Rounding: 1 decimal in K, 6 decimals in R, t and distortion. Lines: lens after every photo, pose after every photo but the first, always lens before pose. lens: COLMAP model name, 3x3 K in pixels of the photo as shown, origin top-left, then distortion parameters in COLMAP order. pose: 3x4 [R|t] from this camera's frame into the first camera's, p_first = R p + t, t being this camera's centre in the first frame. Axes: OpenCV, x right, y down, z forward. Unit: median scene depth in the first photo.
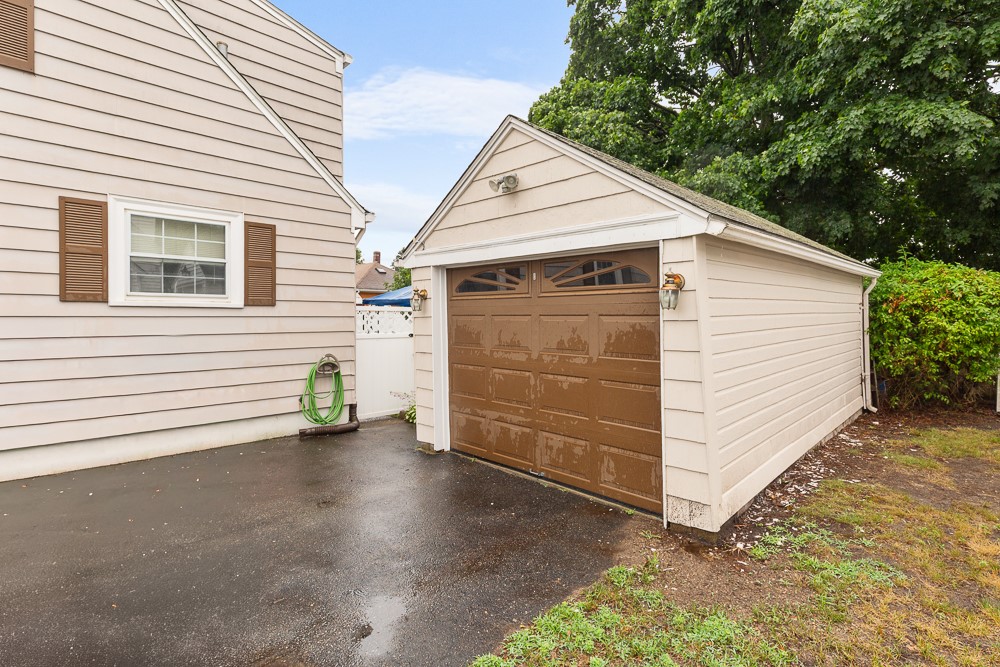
lens RADIAL K [[456.0, 0, 493.0], [0, 456.0, 324.0], [0, 0, 1]] dist [0.002719, 0.000174]
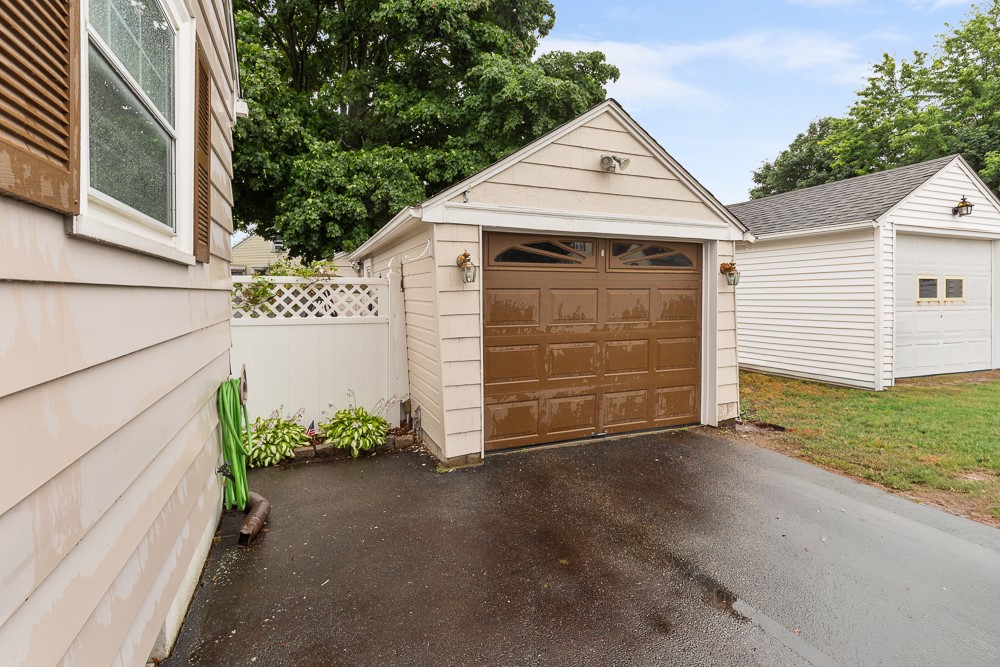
lens RADIAL K [[470.9, 0, 487.6], [0, 470.9, 306.5], [0, 0, 1]] dist [0.001184, 0.000031]
pose [[0.411034, -0.021937, 0.911356, -1.037499], [0.020491, 0.999680, 0.014821, 0.000290], [-0.911390, 0.012583, 0.411352, 0.780868]]
